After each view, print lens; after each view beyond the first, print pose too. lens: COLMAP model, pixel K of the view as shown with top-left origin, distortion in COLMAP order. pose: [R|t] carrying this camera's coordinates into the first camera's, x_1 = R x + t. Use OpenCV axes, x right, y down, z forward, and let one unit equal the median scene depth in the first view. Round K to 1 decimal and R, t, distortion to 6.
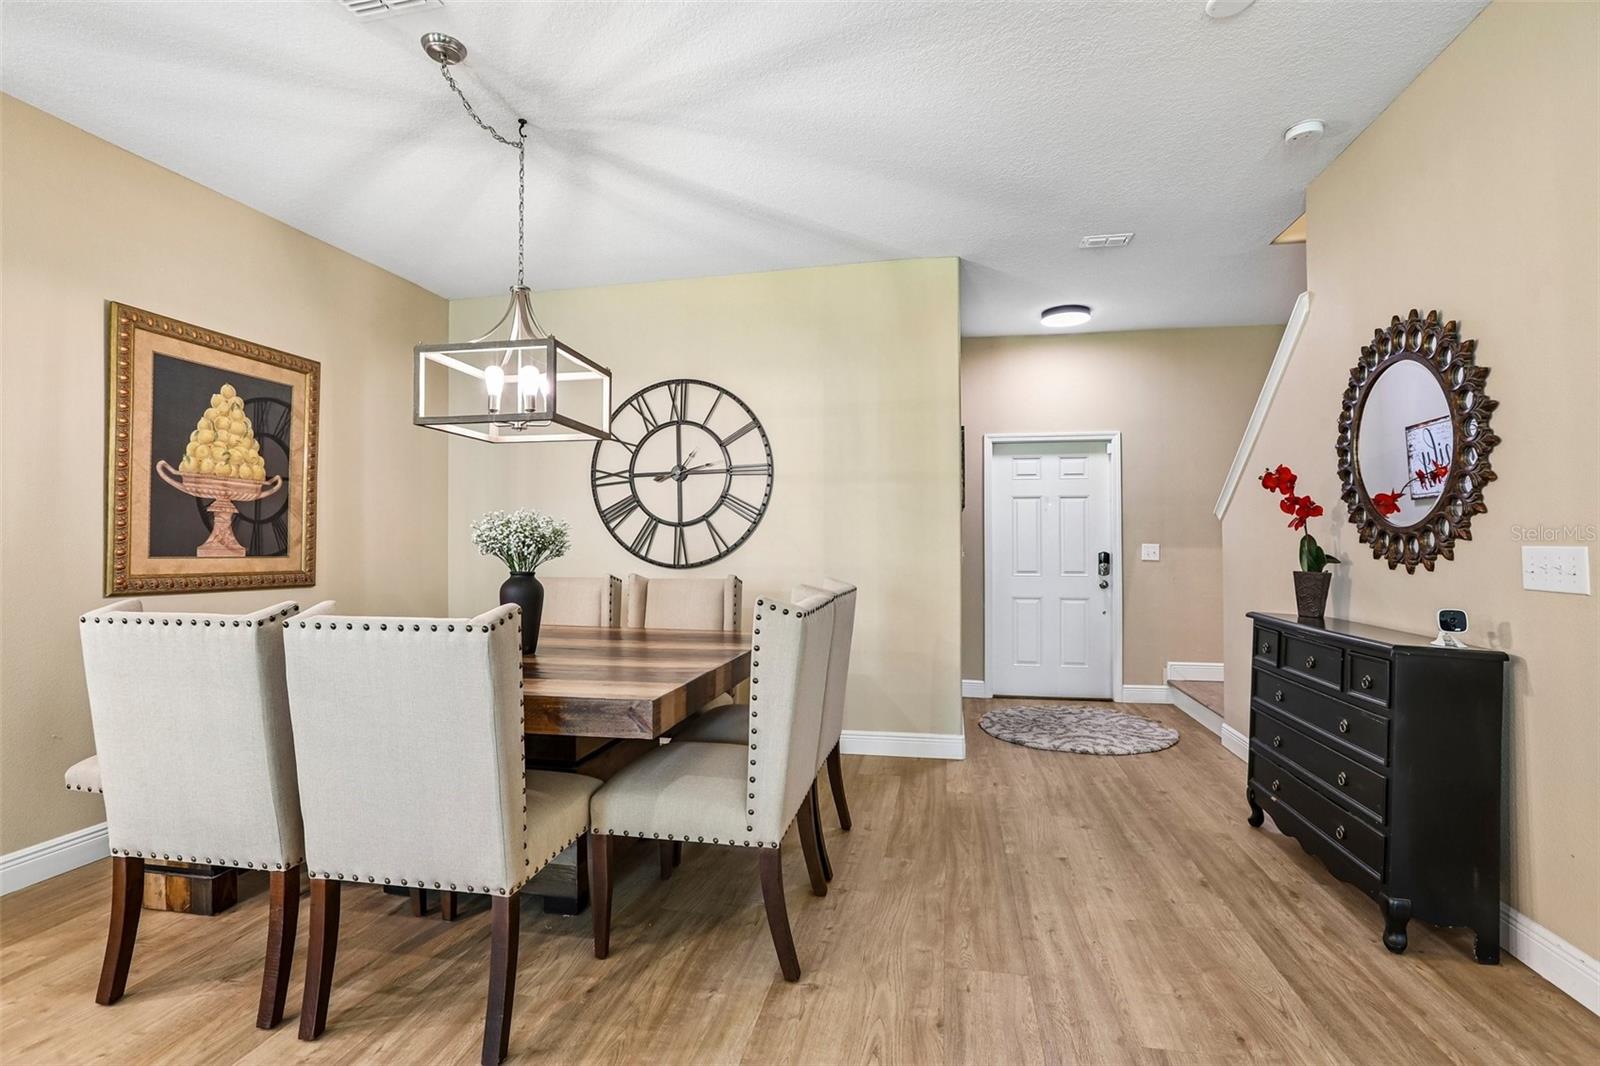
lens RADIAL K [[739.2, 0, 795.6], [0, 739.2, 528.5], [0, 0, 1]] dist [-0.047037, 0.017794]
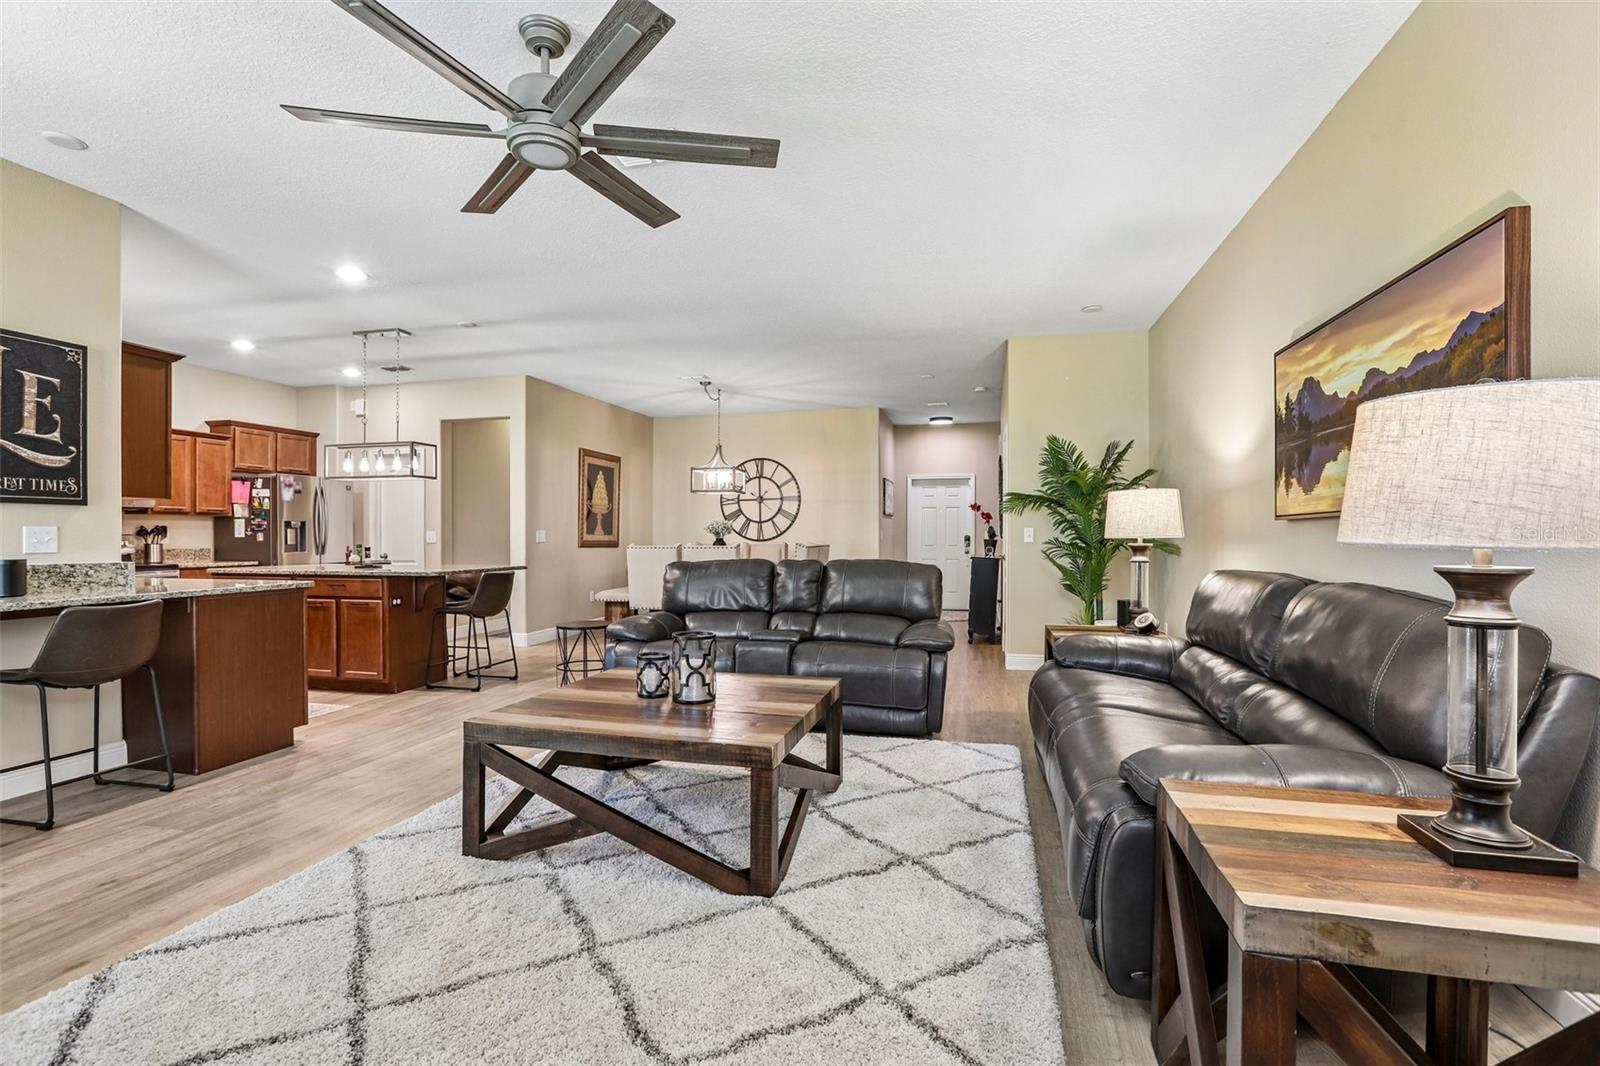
lens RADIAL K [[739.2, 0, 794.3], [0, 739.2, 538.0], [0, 0, 1]] dist [-0.047037, 0.017794]
pose [[0.999447, 0.000750, -0.033240, 0.032615], [-0.000005, 0.999748, 0.022428, -0.008811], [0.033248, -0.022416, 0.999196, -1.628341]]
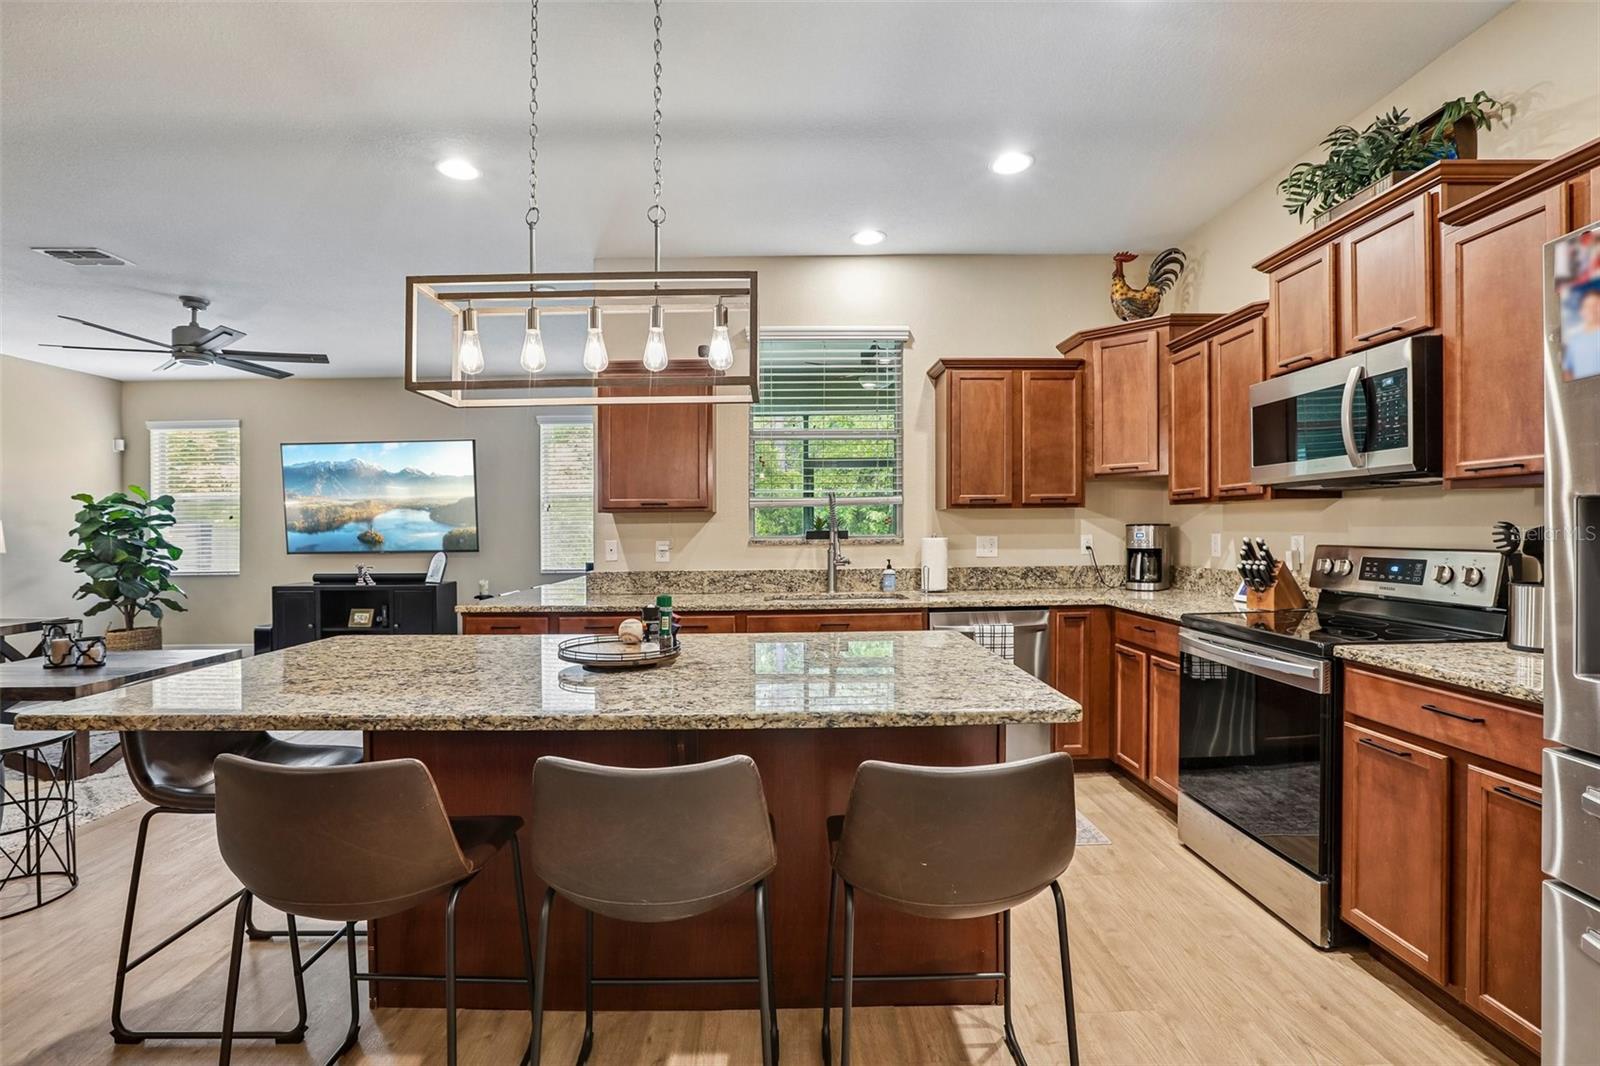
lens RADIAL K [[739.2, 0, 794.9], [0, 739.2, 522.5], [0, 0, 1]] dist [-0.047037, 0.017794]
pose [[-0.974692, 0.012032, -0.223226, -1.003253], [0.017778, 0.999560, -0.023749, 0.003564], [0.222842, -0.027116, -0.974477, 0.586845]]
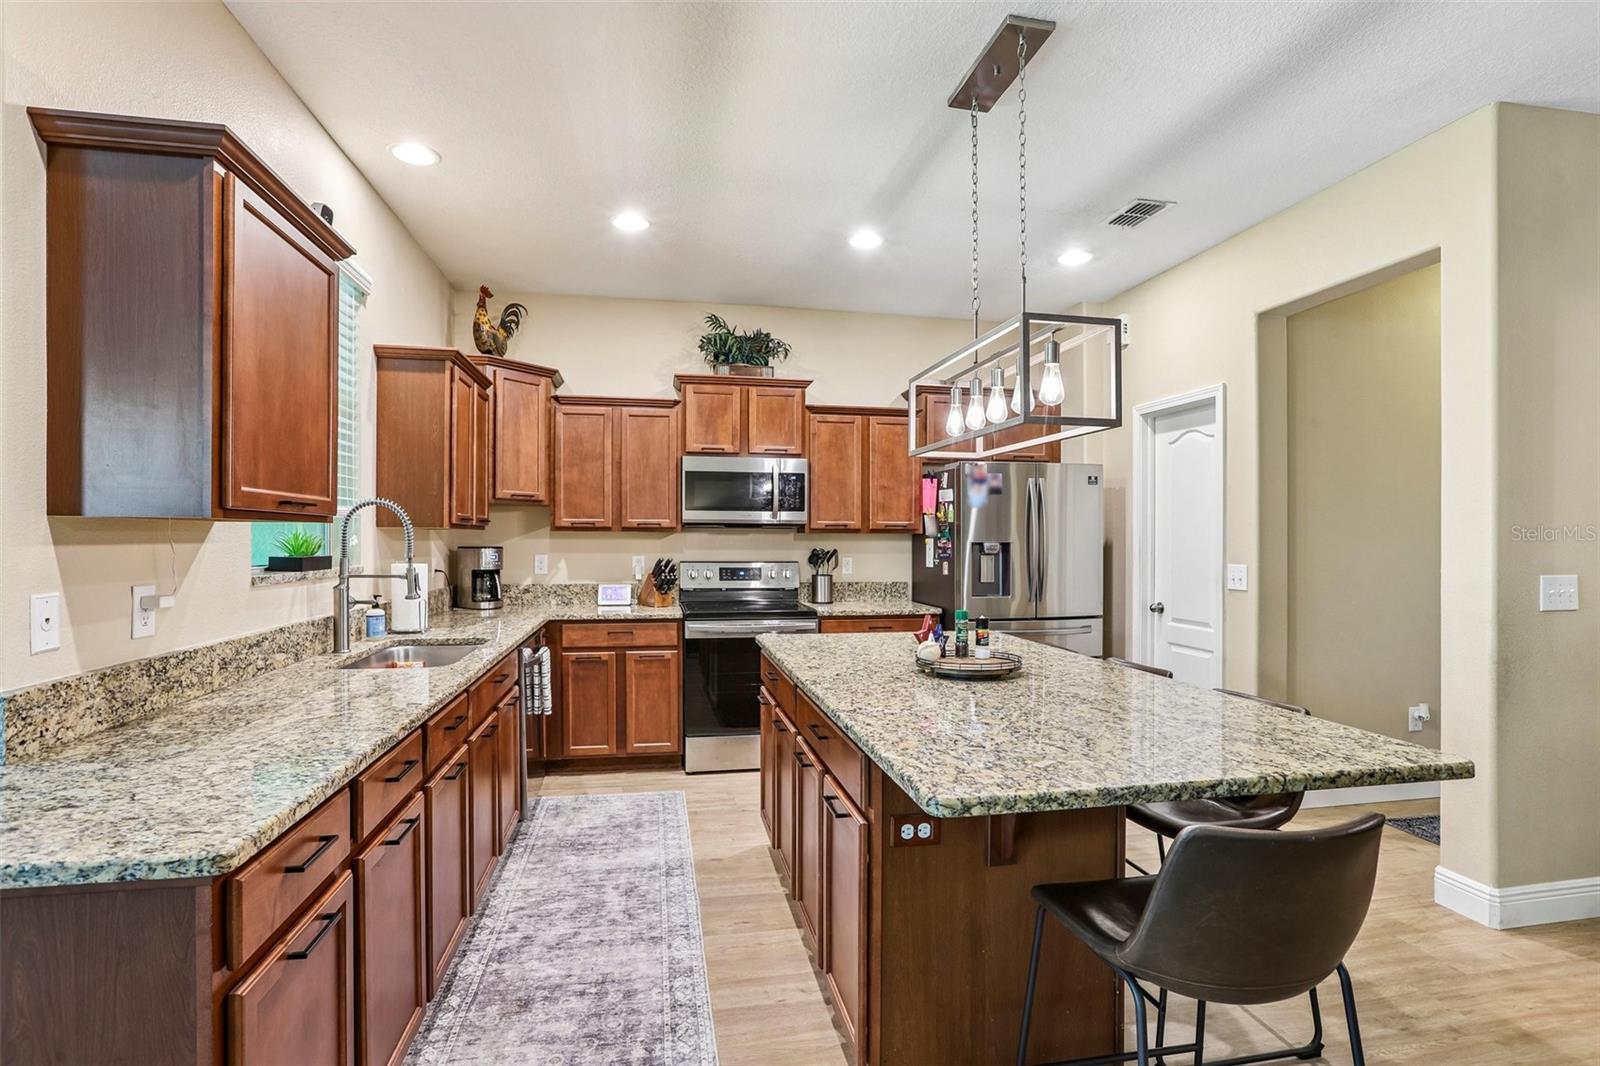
lens RADIAL K [[763.4, 0, 796.0], [0, 763.4, 540.0], [0, 0, 1]] dist [-0.050530, 0.020521]
pose [[0.387832, 0.007185, -0.921702, -0.432509], [0.009666, 0.999883, 0.011862, -0.031912], [0.921679, -0.013509, 0.387718, -0.399563]]
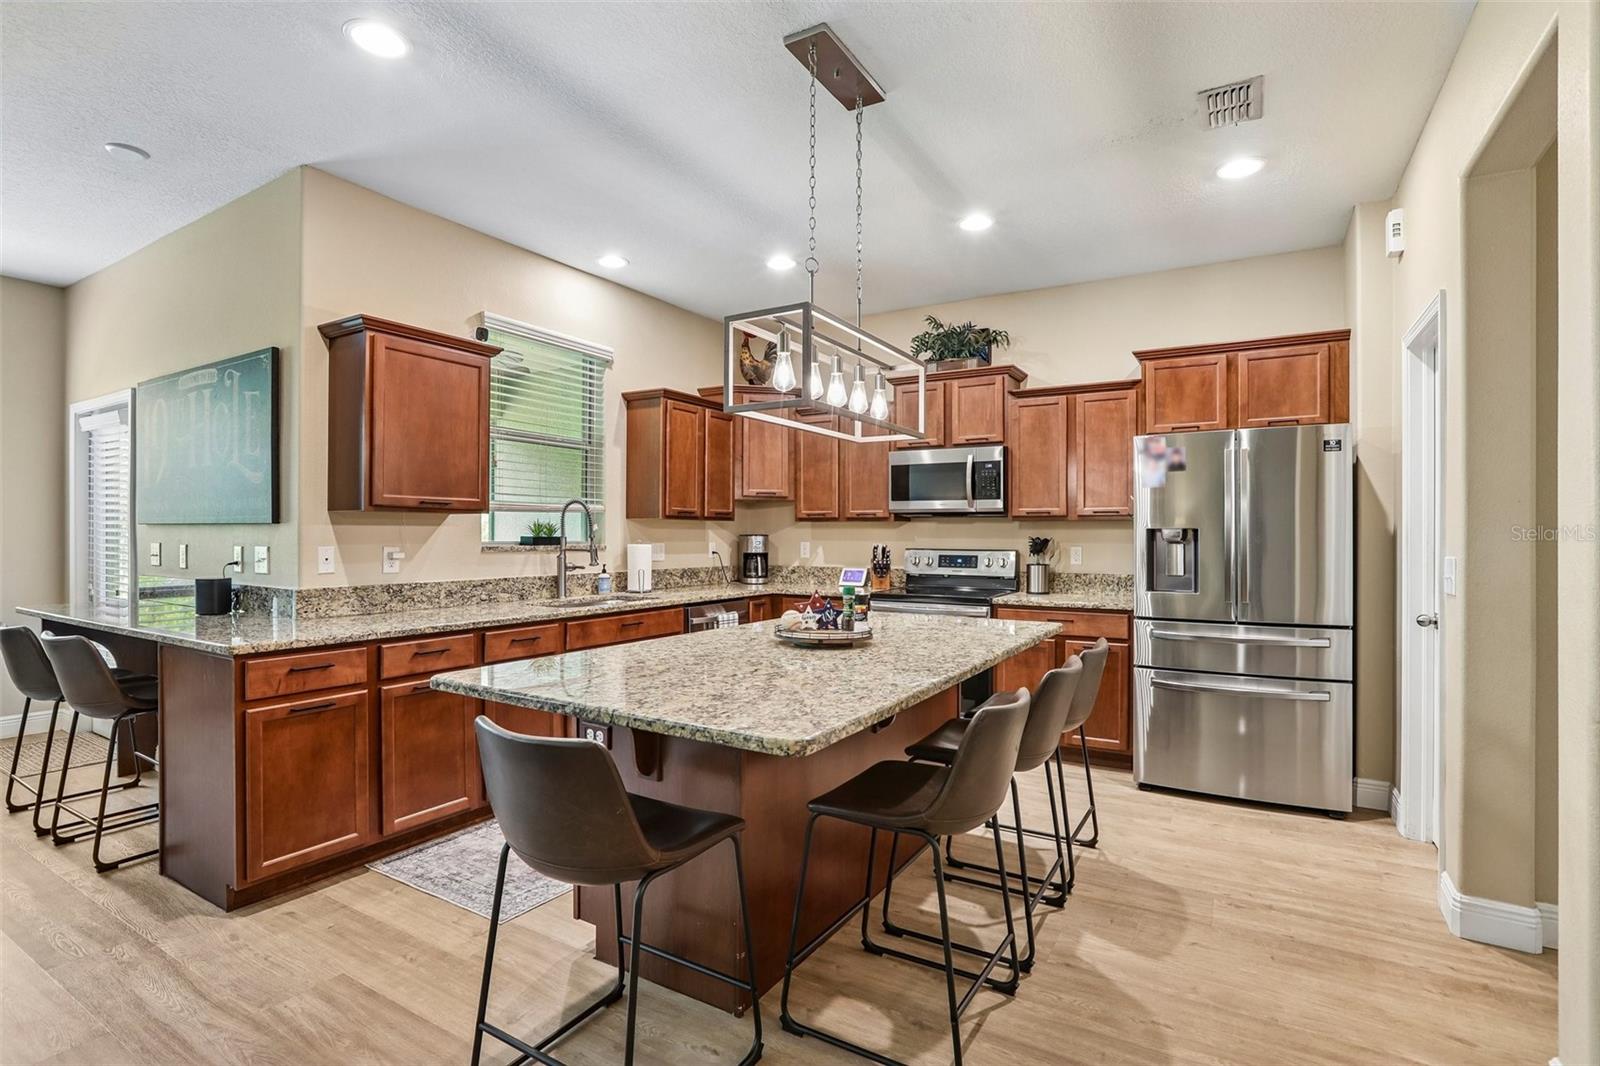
lens RADIAL K [[763.4, 0, 796.7], [0, 763.4, 541.1], [0, 0, 1]] dist [-0.050530, 0.020521]
pose [[-0.325037, 0.009976, -0.945649, -0.301540], [0.012666, 0.999901, 0.006195, -0.006443], [0.945616, -0.009964, -0.325131, 0.211847]]
